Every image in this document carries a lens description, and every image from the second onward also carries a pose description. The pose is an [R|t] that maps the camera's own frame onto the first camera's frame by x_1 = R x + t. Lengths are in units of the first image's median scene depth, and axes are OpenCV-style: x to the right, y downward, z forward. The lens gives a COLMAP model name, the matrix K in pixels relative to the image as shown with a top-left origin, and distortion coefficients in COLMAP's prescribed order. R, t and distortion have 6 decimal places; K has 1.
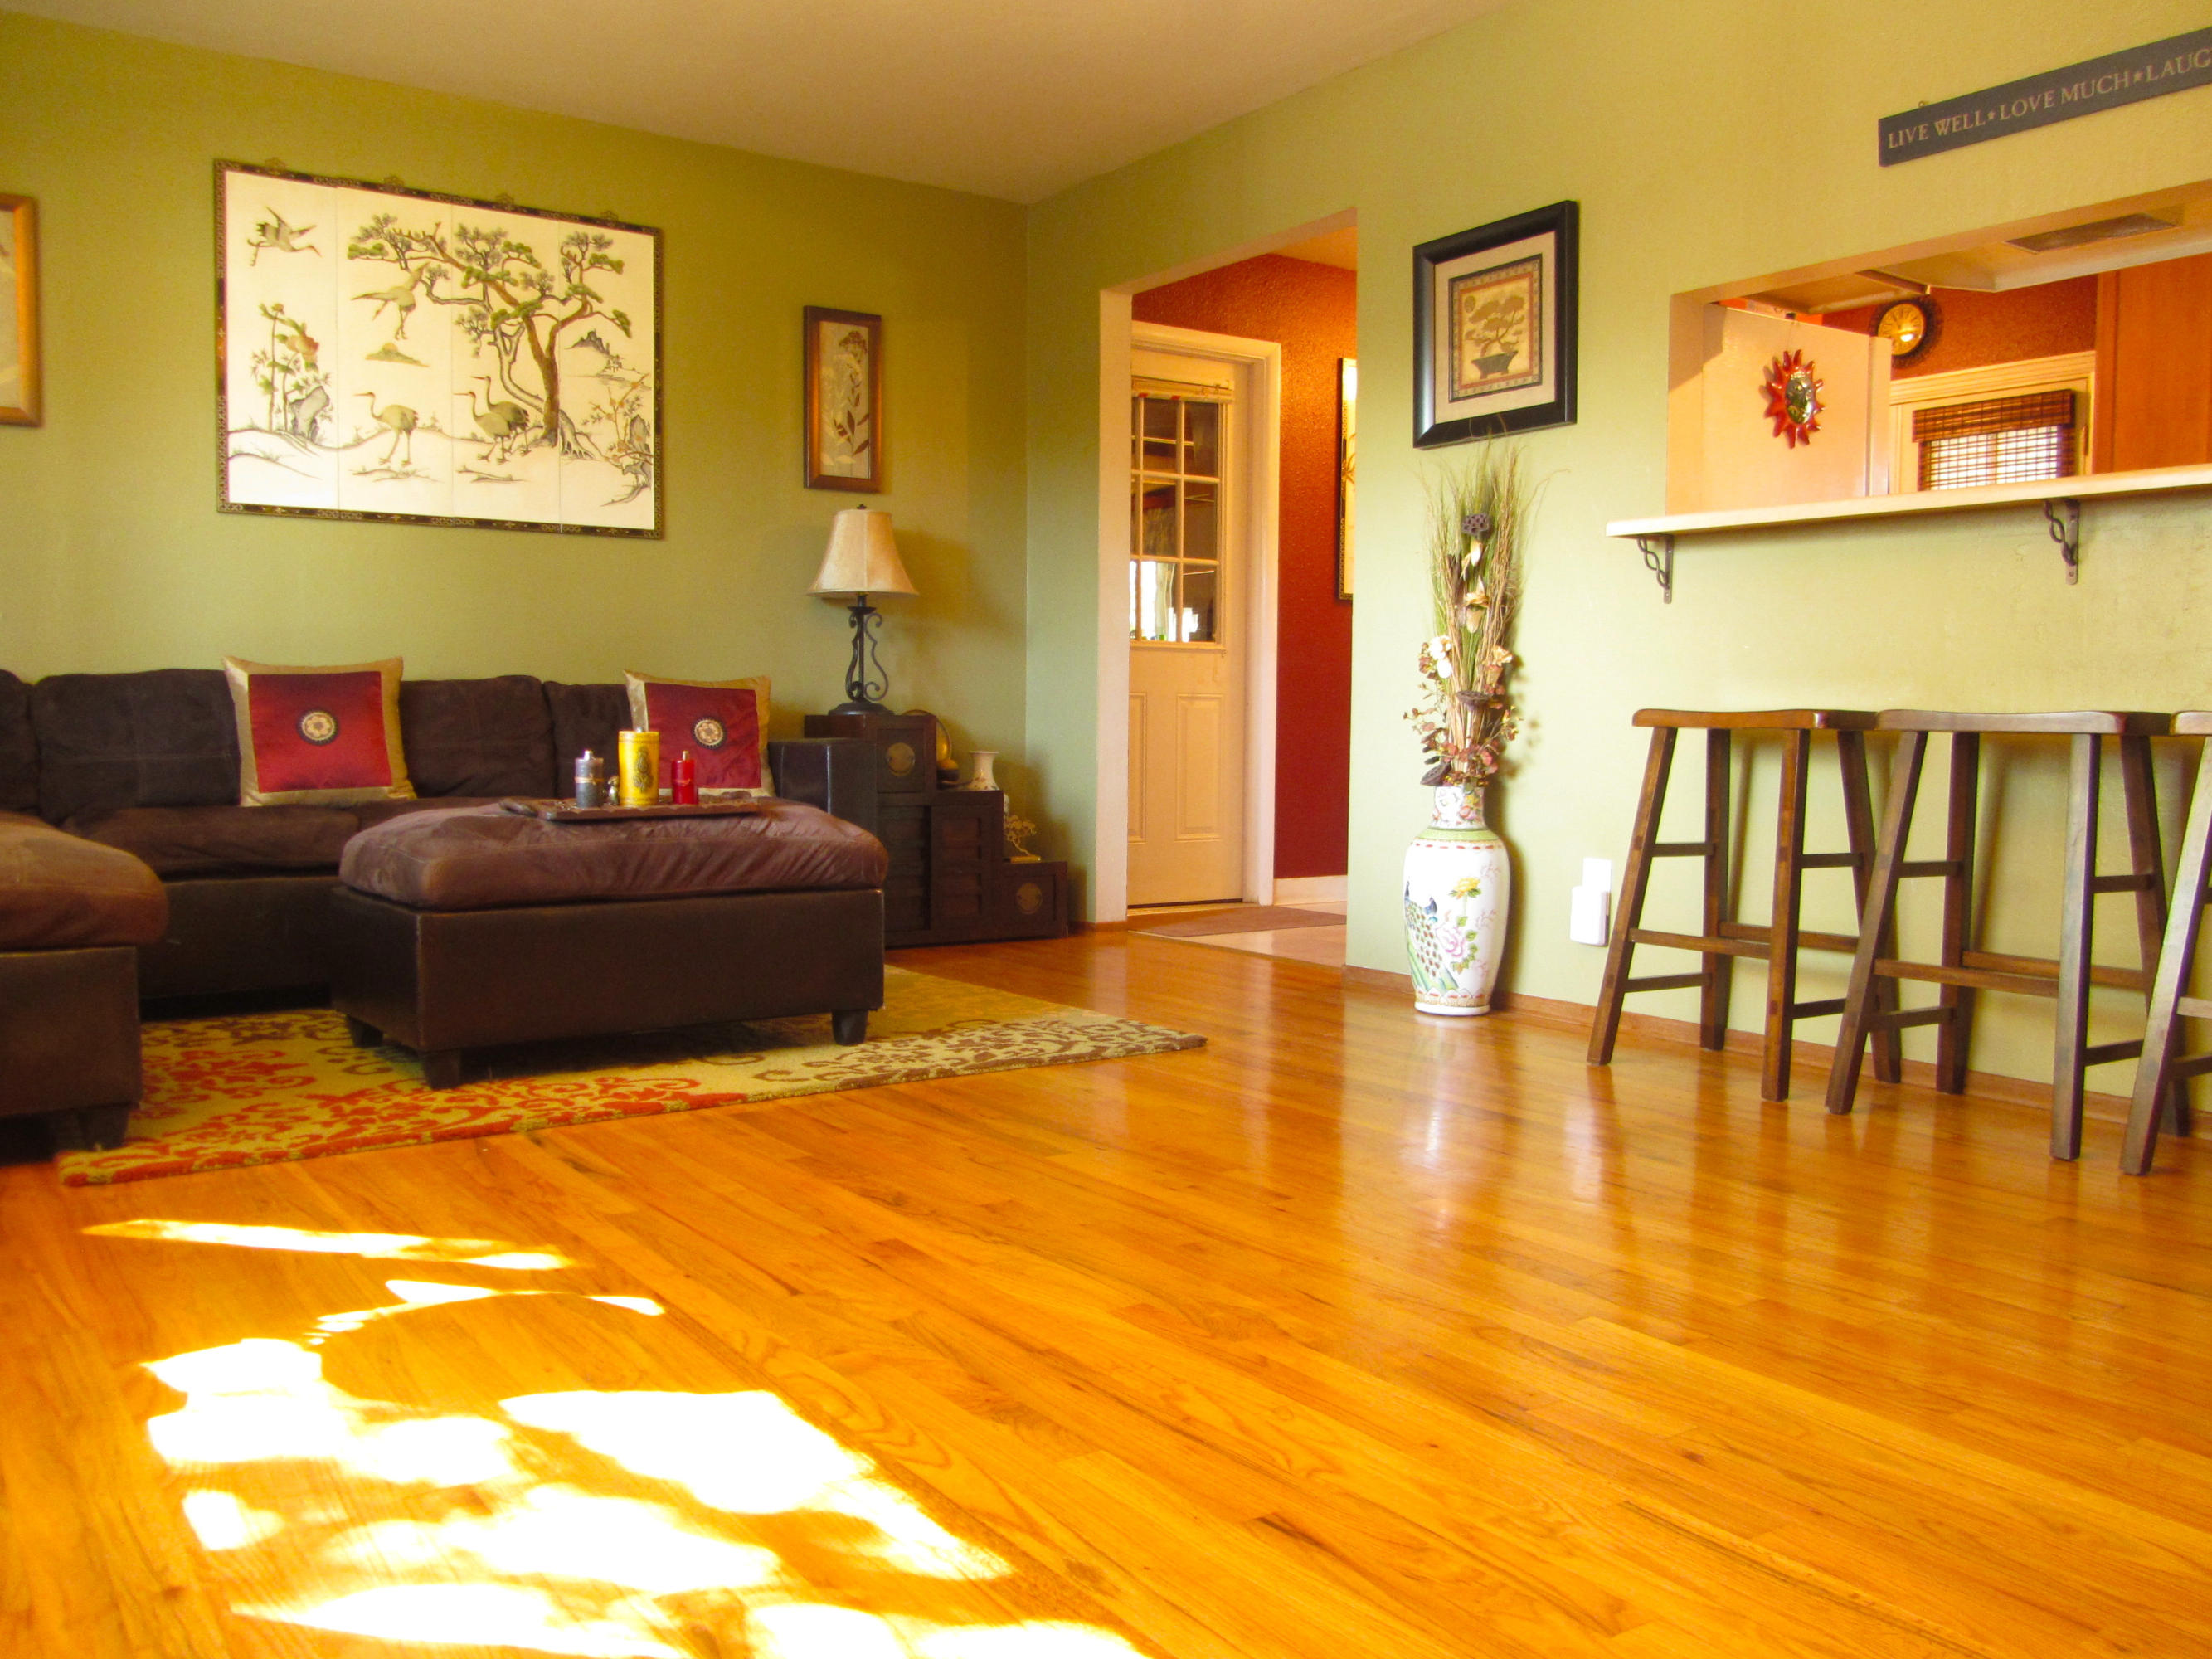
lens RADIAL K [[1820.4, 0, 1125.5], [0, 1820.4, 810.8], [0, 0, 1]] dist [-0.034195, 0.018251]
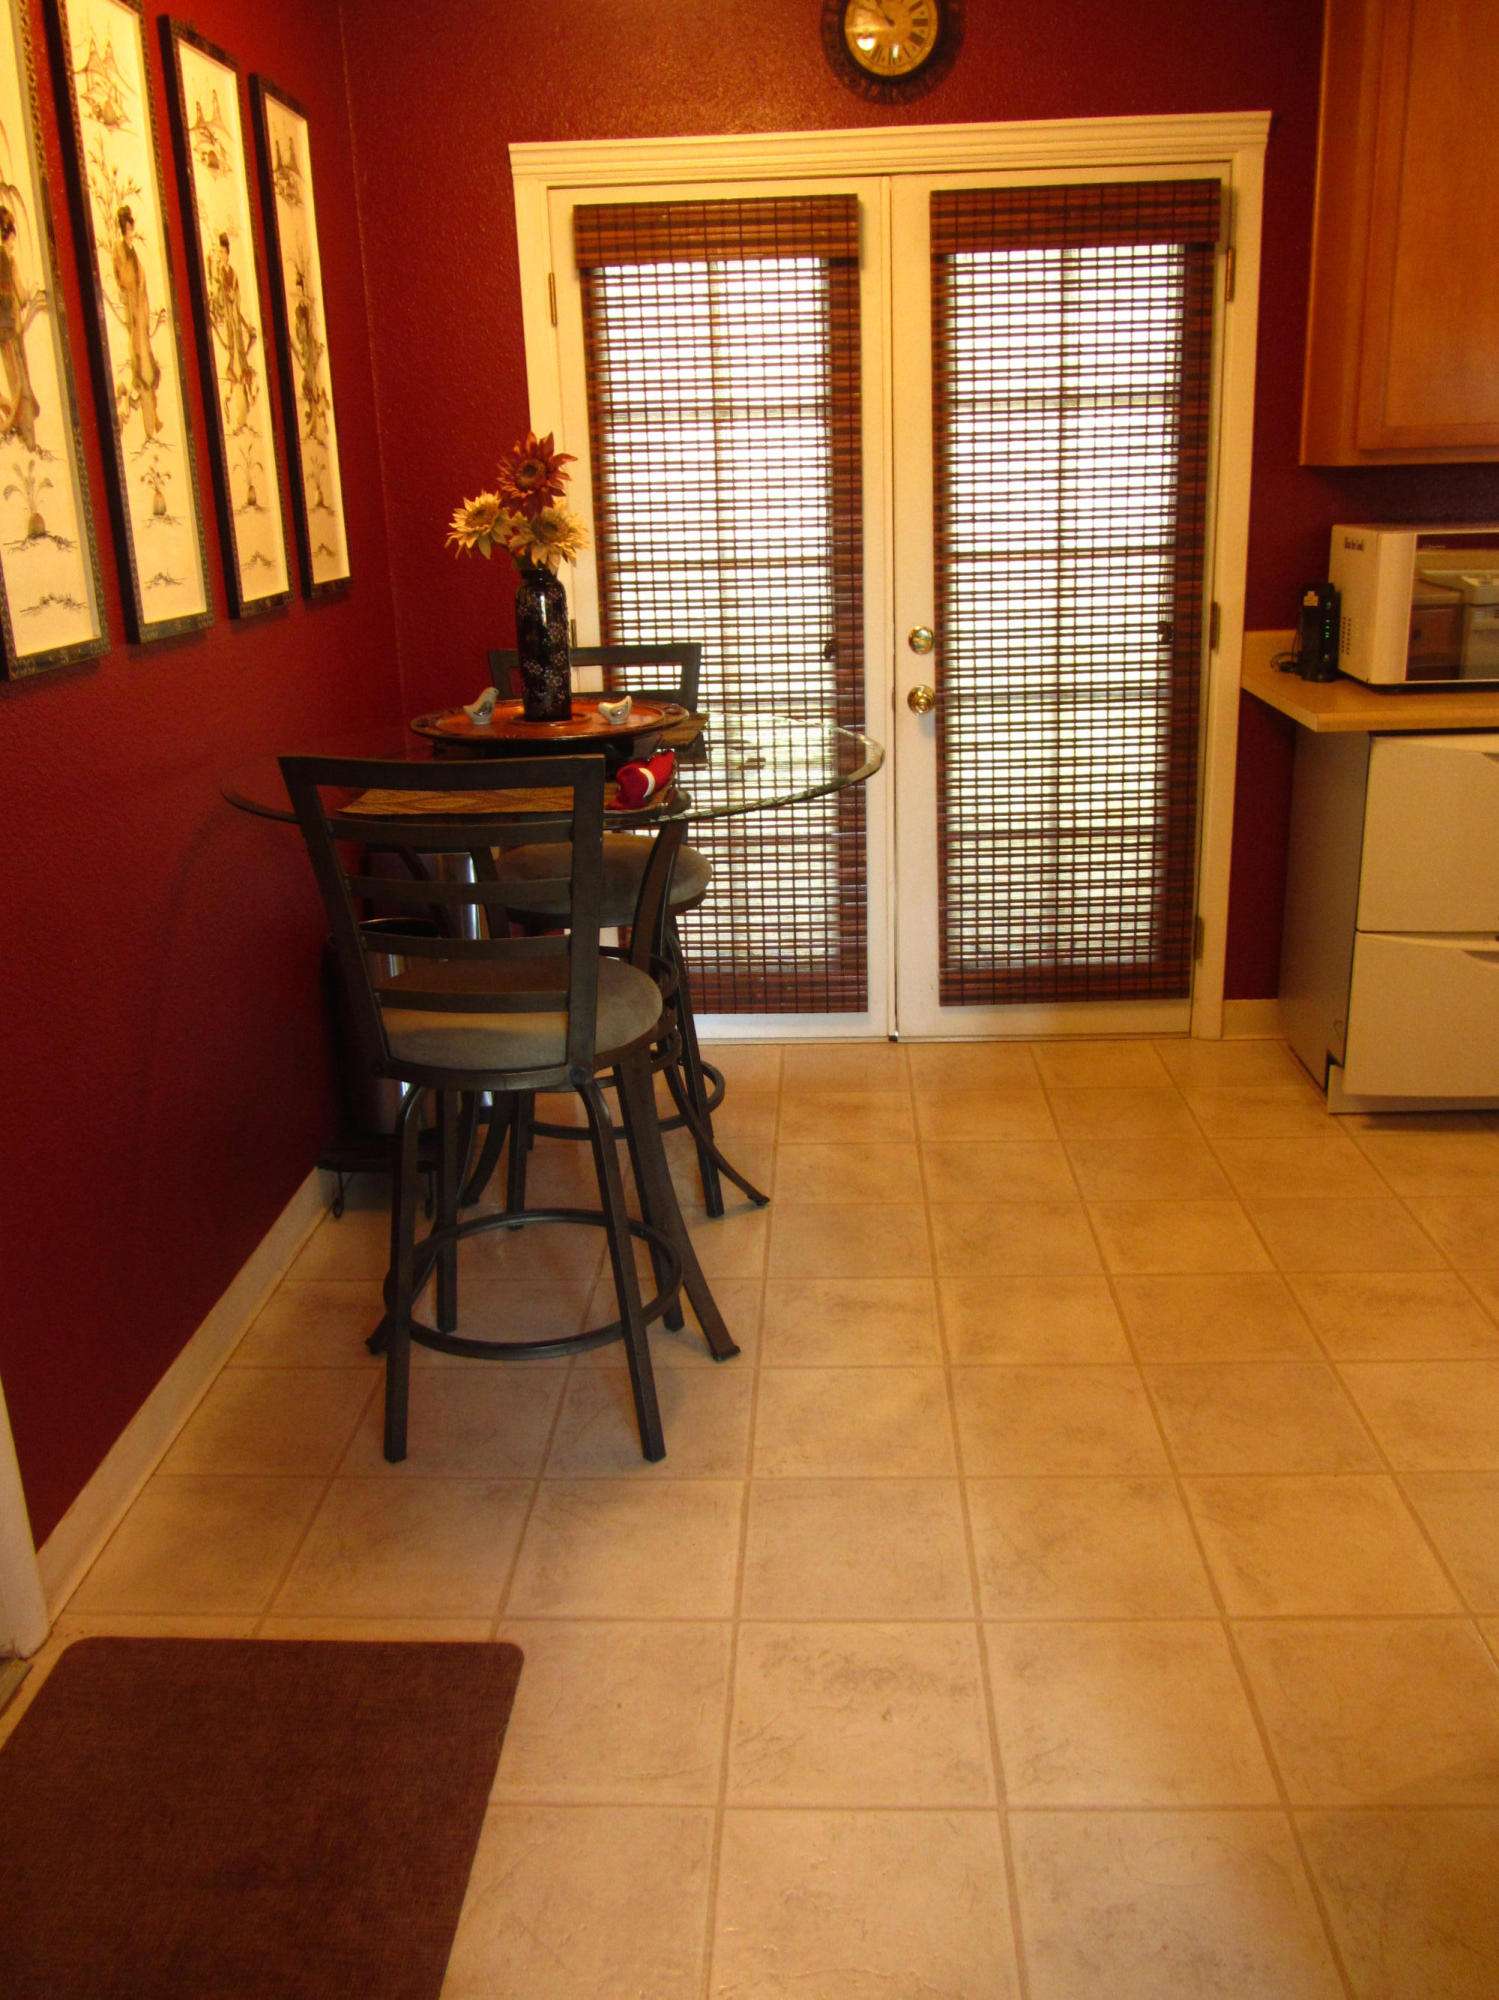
lens RADIAL K [[1645.8, 0, 748.1], [0, 1645.8, 1001.6], [0, 0, 1]] dist [-0.034195, 0.018251]
pose [[0.615395, -0.275574, 0.738476, -0.054925], [0.084037, 0.954492, 0.286153, -0.230357], [-0.783726, -0.114038, 0.610548, 1.231811]]
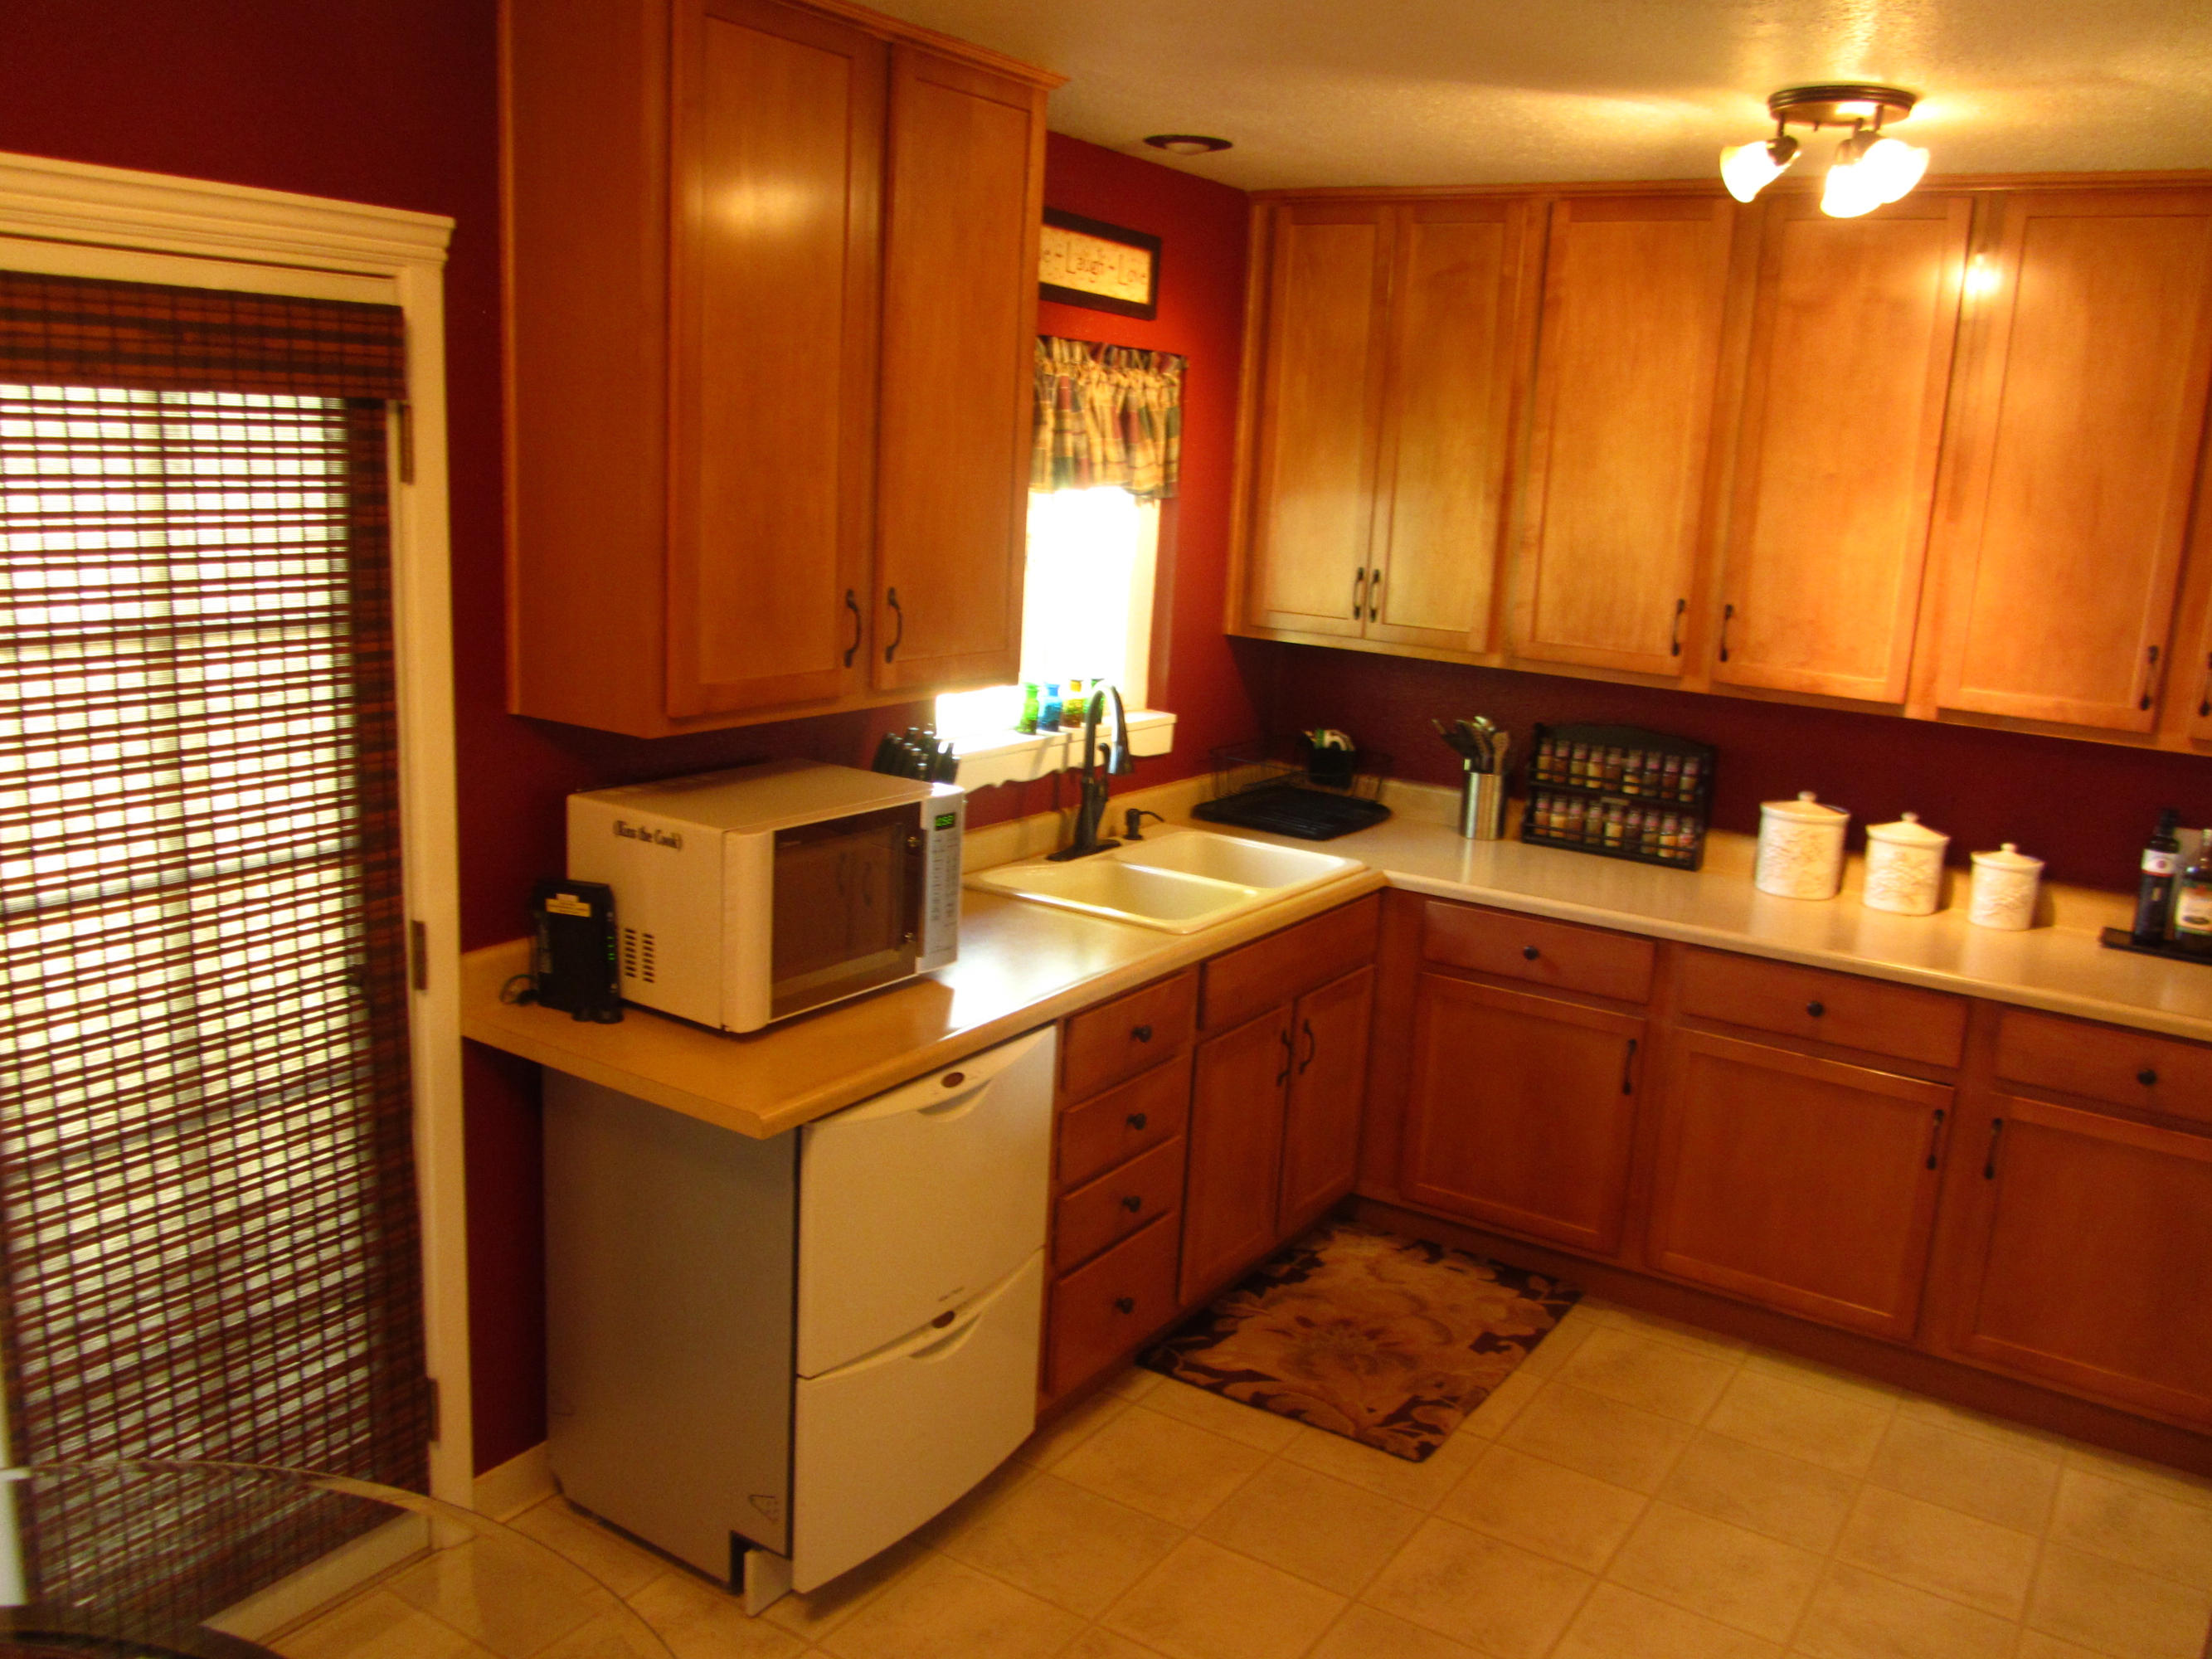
lens RADIAL K [[1820.4, 0, 1113.5], [0, 1820.4, 826.7], [0, 0, 1]] dist [-0.034195, 0.018251]
pose [[-0.364937, -0.224771, 0.903493, 0.168925], [-0.005116, 0.970890, 0.239472, -0.352845], [-0.931018, 0.082770, -0.355463, 1.612477]]
